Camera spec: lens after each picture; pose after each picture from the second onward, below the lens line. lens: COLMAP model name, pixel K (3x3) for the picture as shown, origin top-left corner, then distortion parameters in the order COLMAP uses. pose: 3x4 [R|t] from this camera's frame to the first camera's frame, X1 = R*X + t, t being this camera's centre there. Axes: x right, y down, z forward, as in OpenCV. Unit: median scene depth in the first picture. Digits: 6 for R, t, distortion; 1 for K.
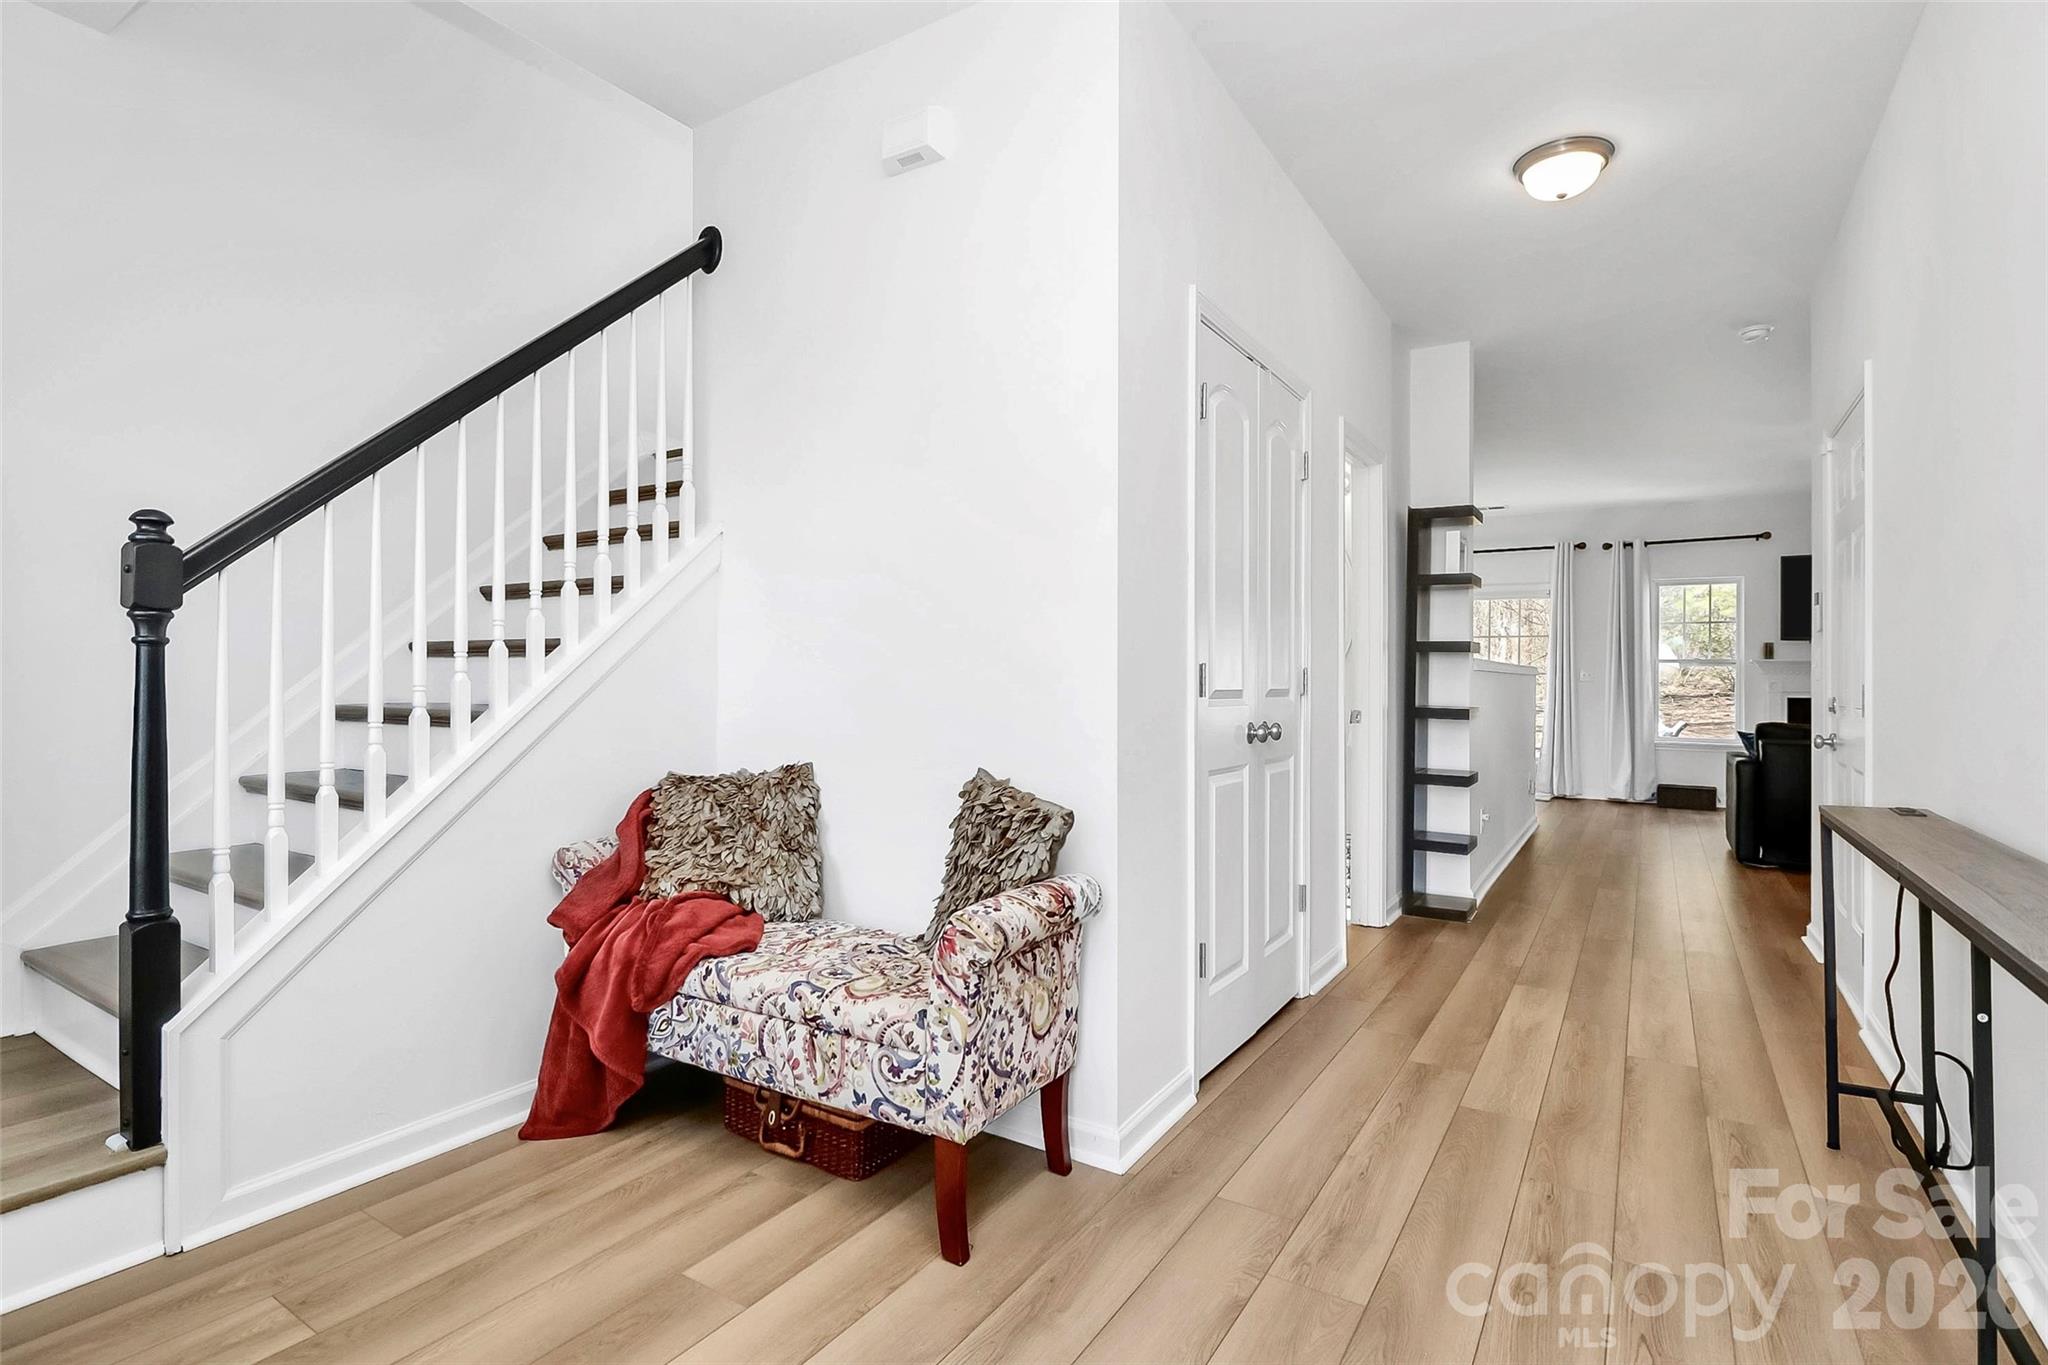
lens RADIAL K [[976.0, 0, 1020.3], [0, 976.0, 674.2], [0, 0, 1]] dist [-0.022817, -0.000119]
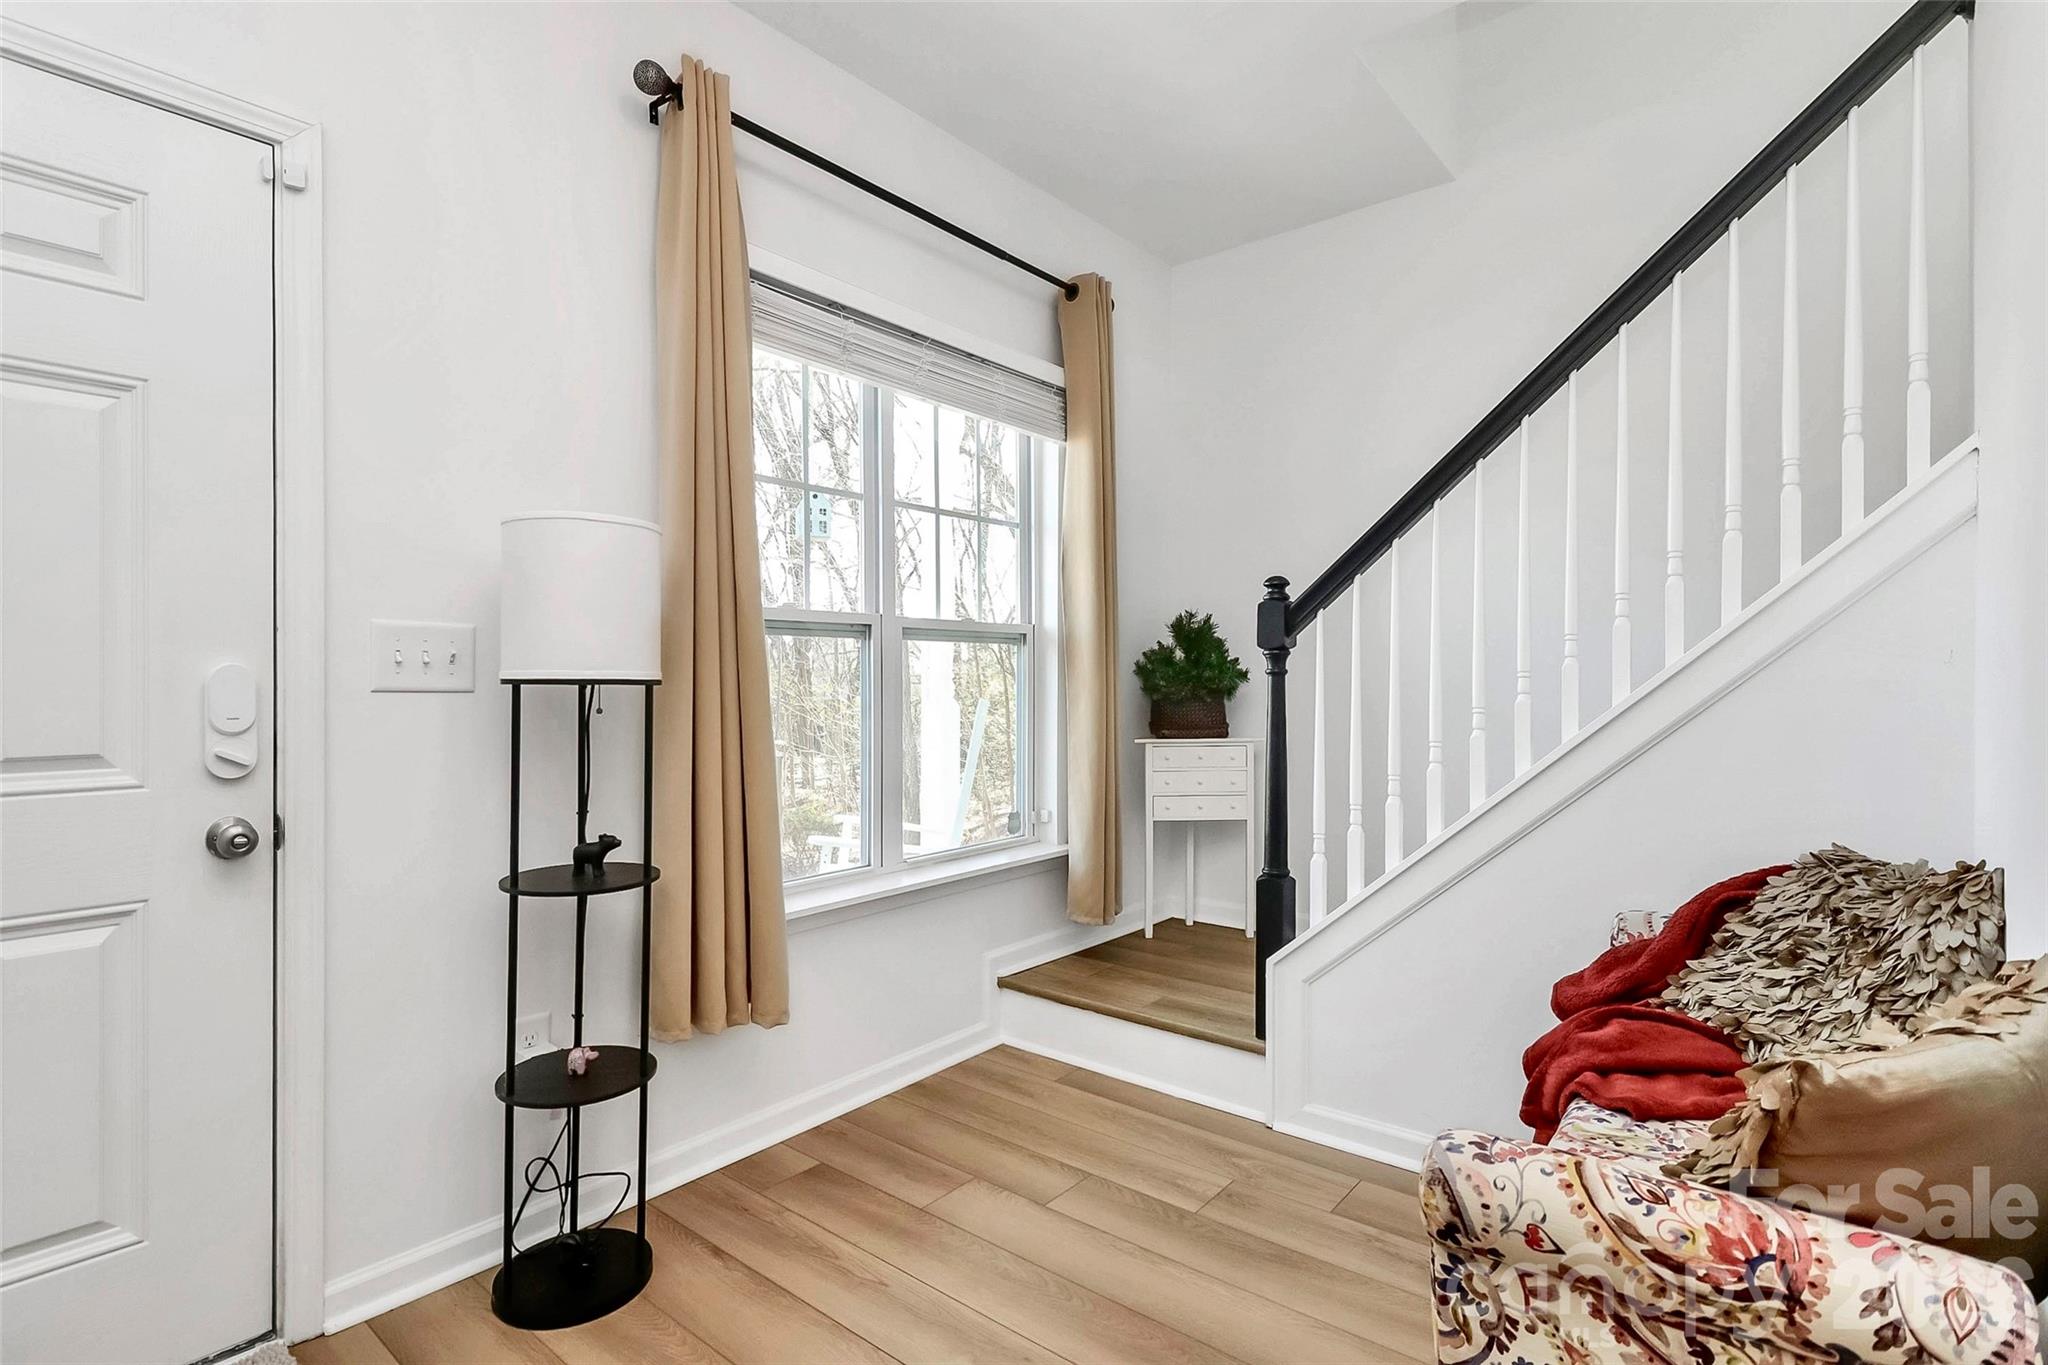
lens RADIAL K [[976.0, 0, 1020.3], [0, 976.0, 674.2], [0, 0, 1]] dist [-0.022817, -0.000119]
pose [[-0.108861, -0.014218, -0.993955, 0.501973], [0.002835, 0.999889, -0.014613, -0.012667], [0.994053, -0.004408, -0.108808, 0.770013]]
